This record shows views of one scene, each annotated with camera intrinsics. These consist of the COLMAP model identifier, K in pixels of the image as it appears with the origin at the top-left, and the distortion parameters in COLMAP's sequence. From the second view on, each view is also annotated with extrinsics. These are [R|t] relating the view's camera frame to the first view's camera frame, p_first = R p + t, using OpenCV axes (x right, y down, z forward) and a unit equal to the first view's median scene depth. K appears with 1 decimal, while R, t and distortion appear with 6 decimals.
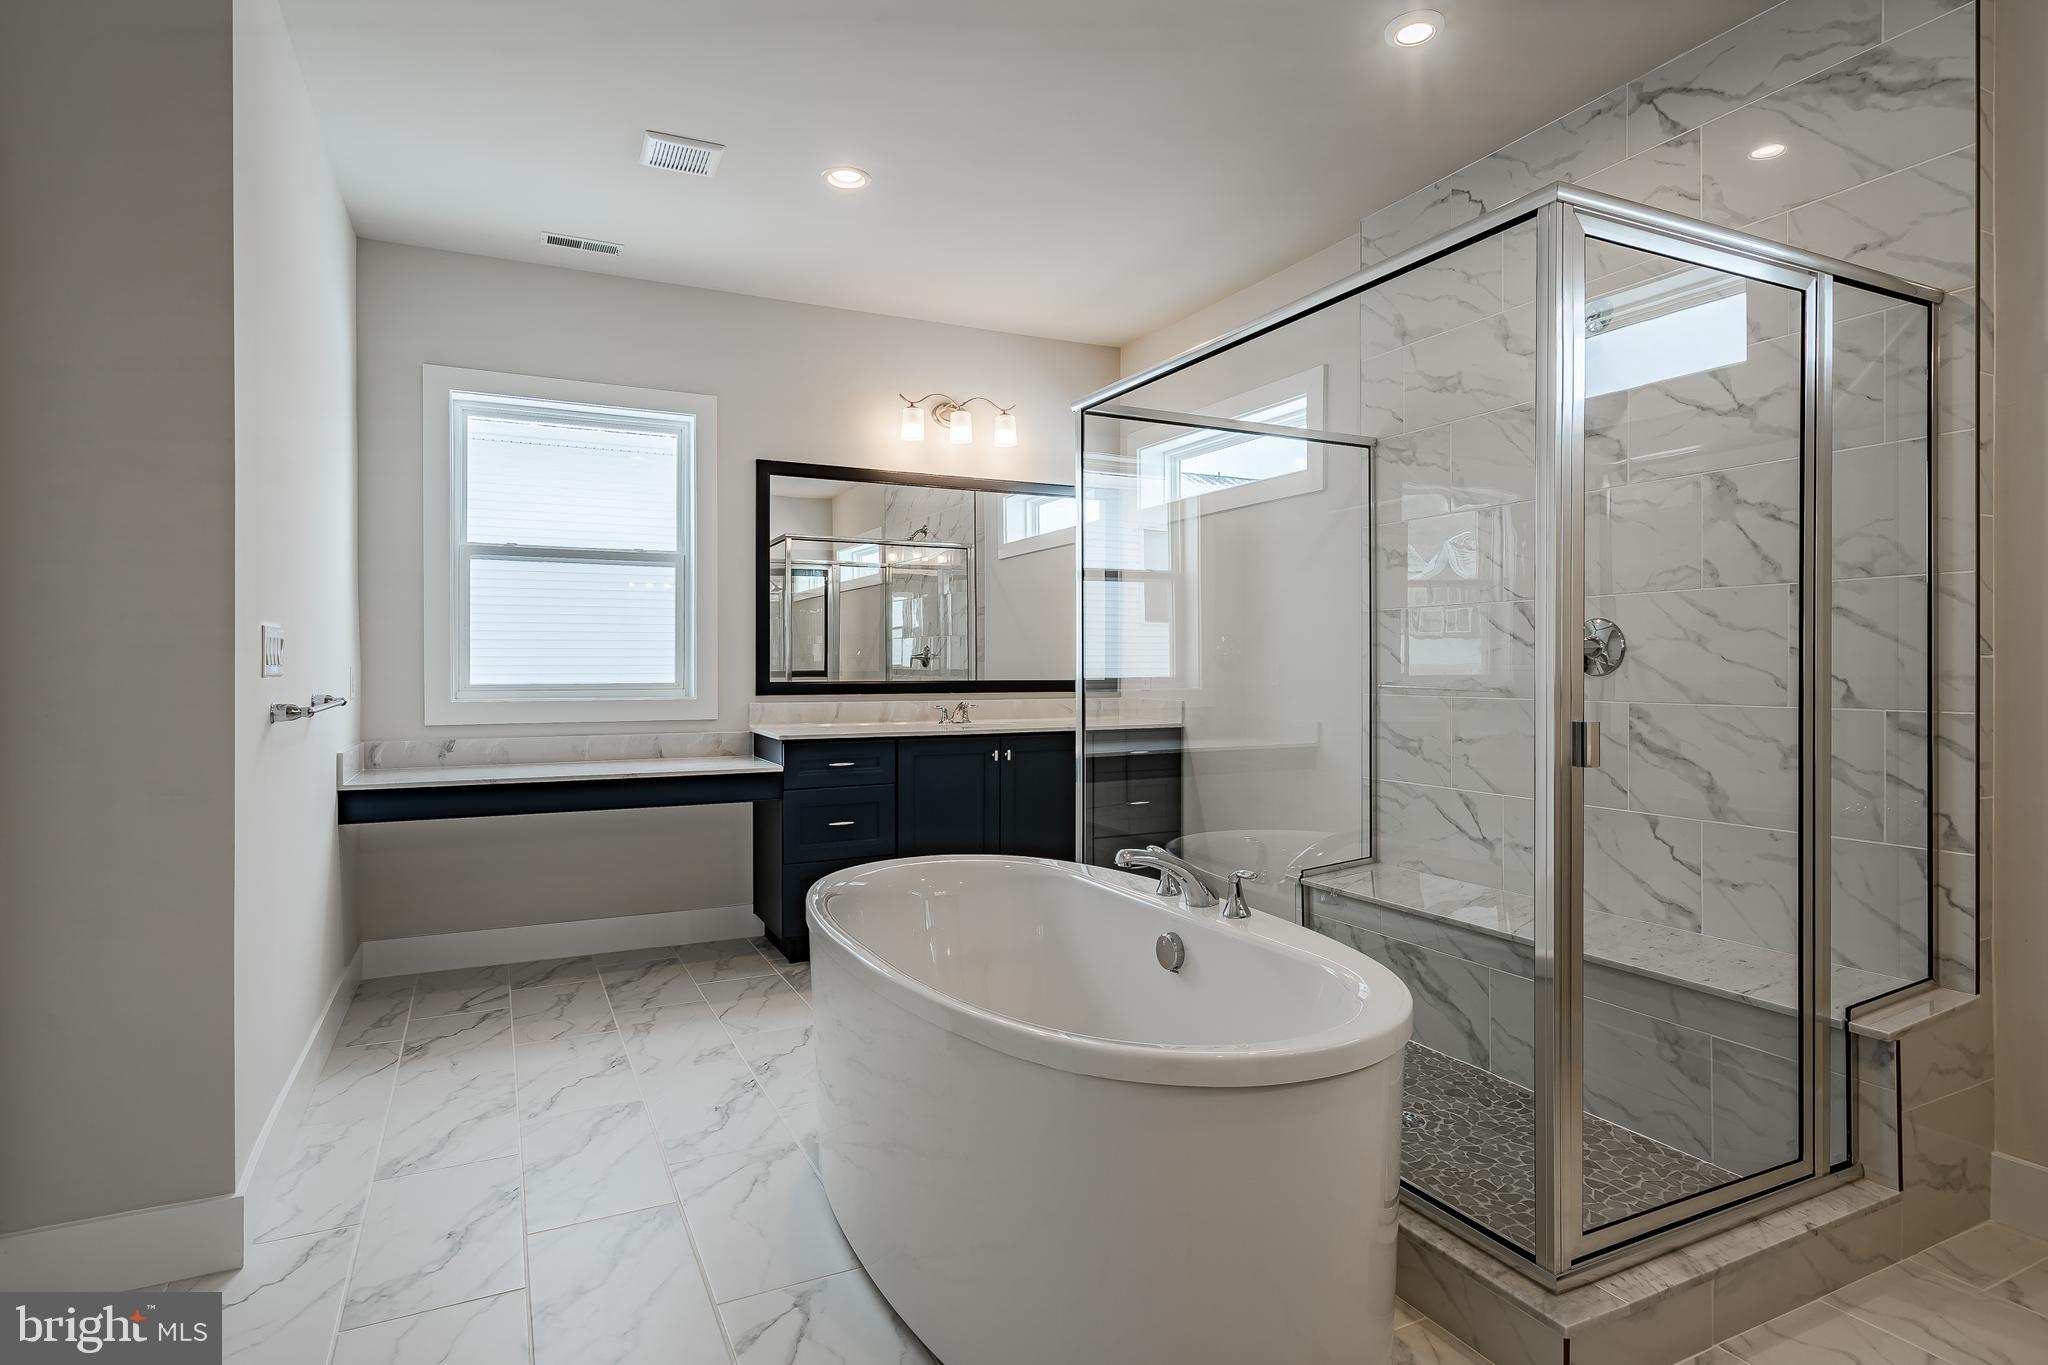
lens RADIAL K [[1084.4, 0, 1009.9], [0, 1084.4, 671.7], [0, 0, 1]] dist [0.033209, 0.000152]
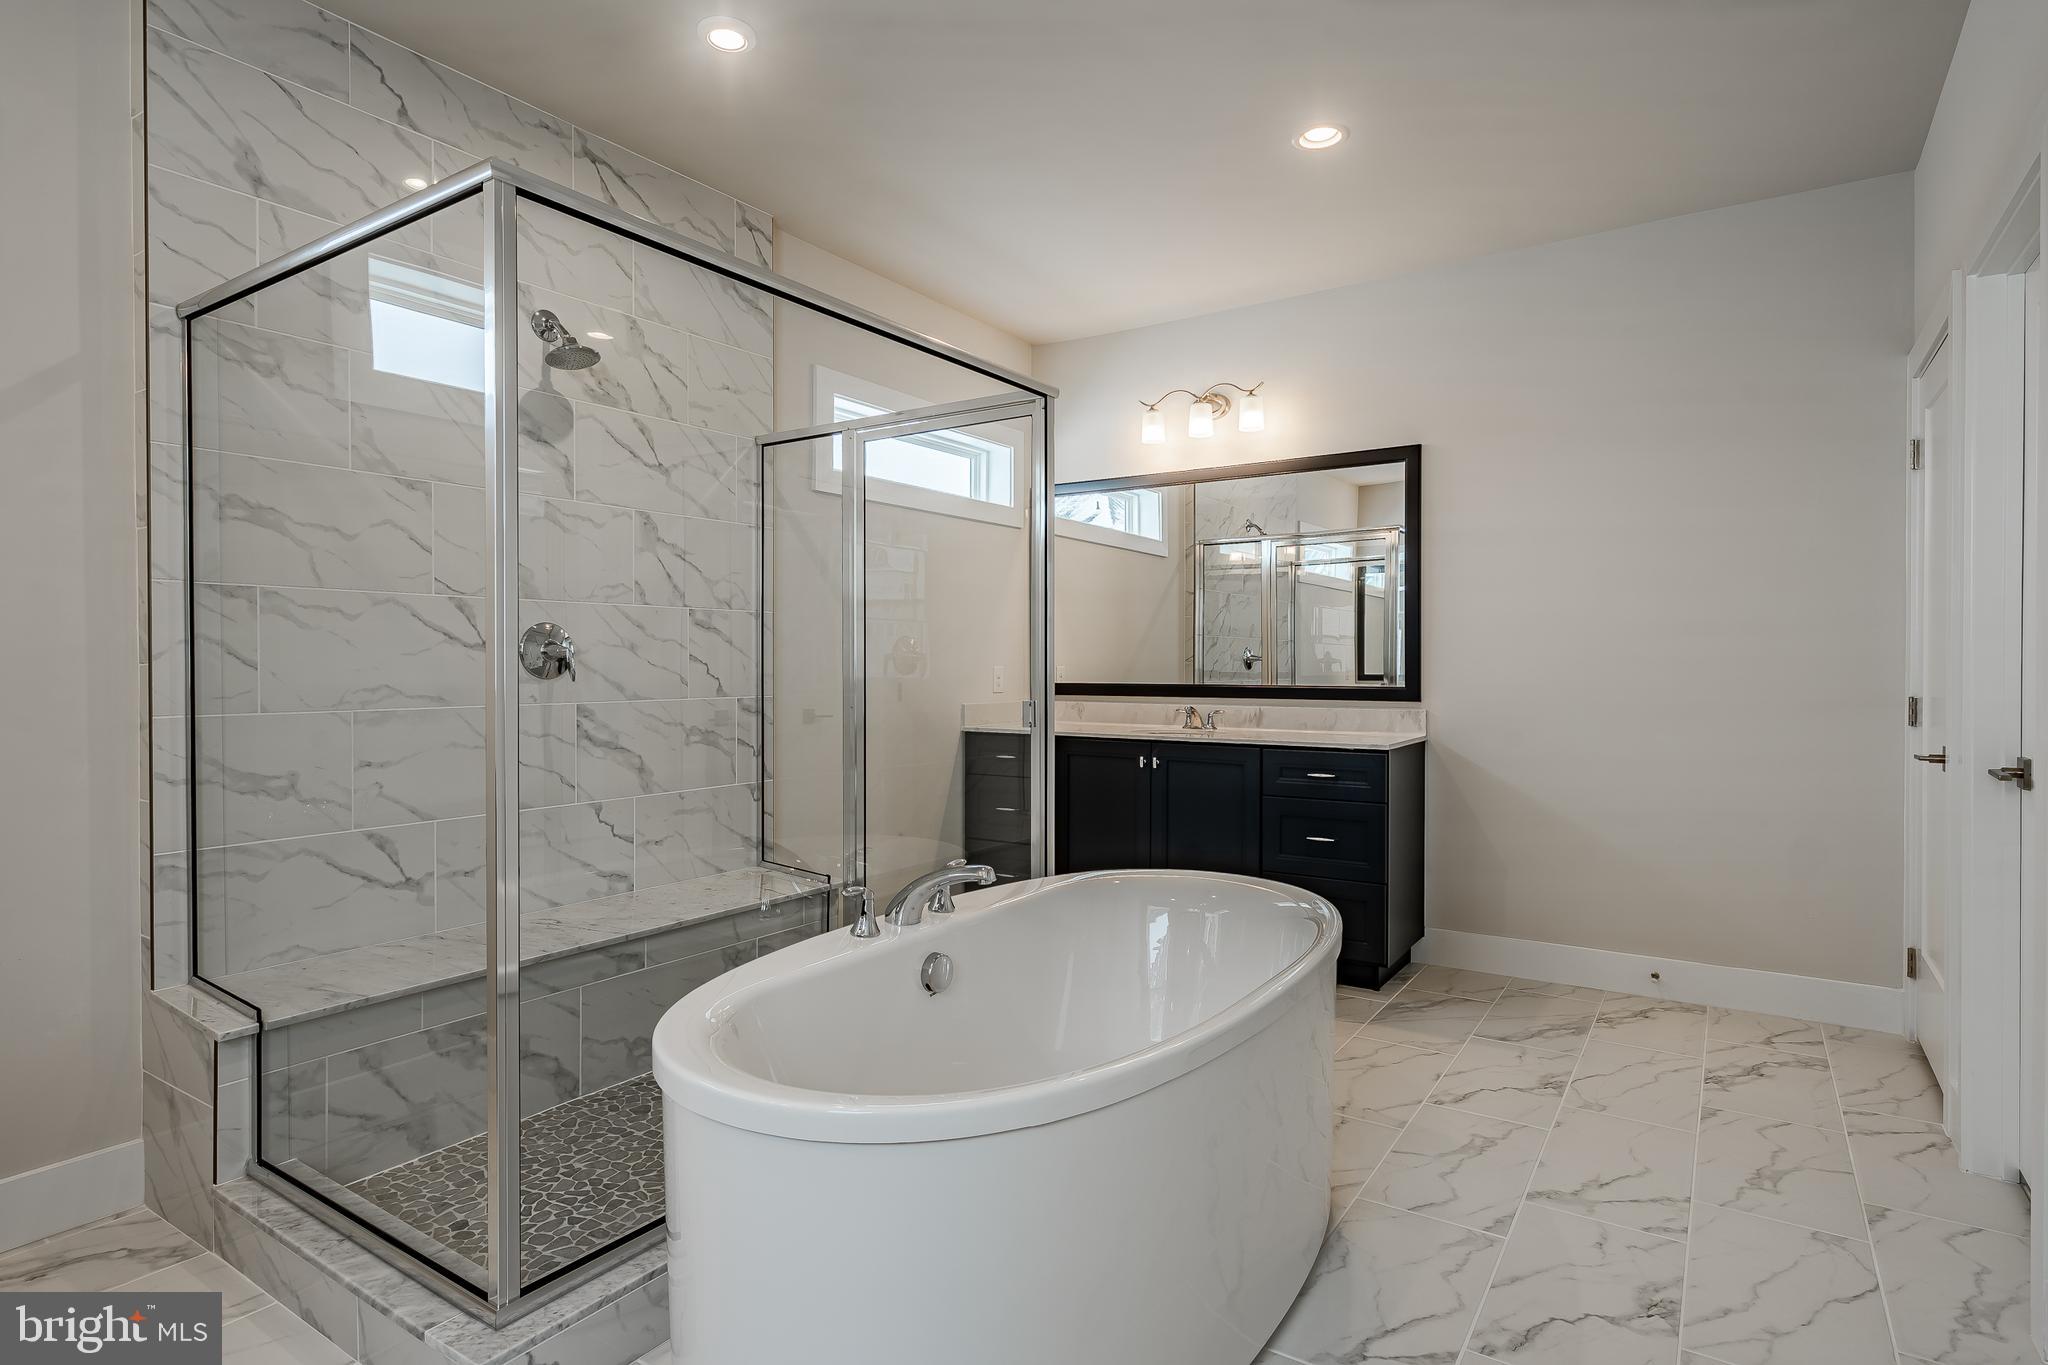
lens RADIAL K [[1084.4, 0, 1008.6], [0, 1084.4, 676.8], [0, 0, 1]] dist [0.033209, 0.000152]
pose [[-0.488361, -0.008059, 0.872604, -0.606165], [0.006495, 0.999896, 0.012870, -0.009105], [-0.872617, 0.011953, -0.488258, 1.209575]]
